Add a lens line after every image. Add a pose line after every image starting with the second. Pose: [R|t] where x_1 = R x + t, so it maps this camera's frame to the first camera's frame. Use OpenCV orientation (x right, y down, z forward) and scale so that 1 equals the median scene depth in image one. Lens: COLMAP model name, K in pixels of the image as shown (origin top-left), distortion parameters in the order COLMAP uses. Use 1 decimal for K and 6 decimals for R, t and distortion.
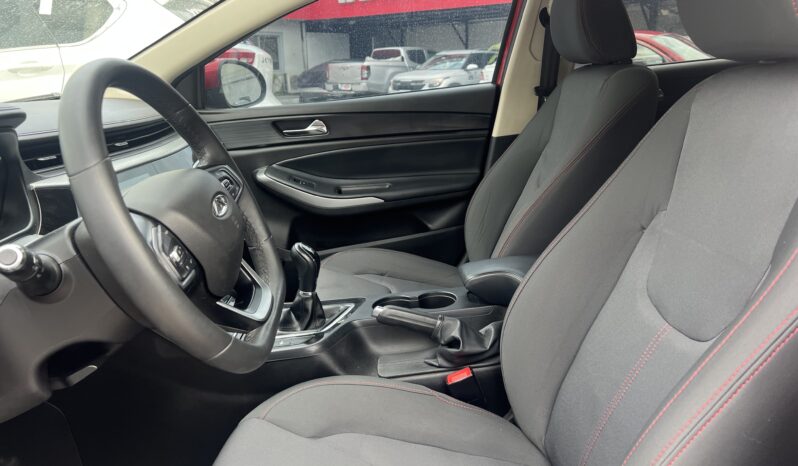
lens RADIAL K [[591.7, 0, 395.6], [0, 591.7, 230.5], [0, 0, 1]] dist [0.112855, -0.179303]
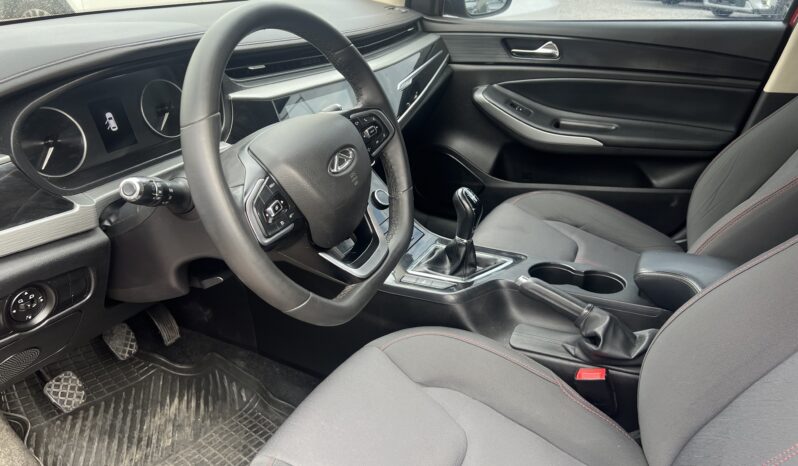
lens RADIAL K [[591.7, 0, 395.6], [0, 591.7, 230.5], [0, 0, 1]] dist [0.112855, -0.179303]
pose [[0.892845, 0.247134, -0.376501, 0.117287], [-0.178853, 0.961812, 0.207194, -0.091827], [0.413328, -0.117654, 0.902949, 0.071113]]
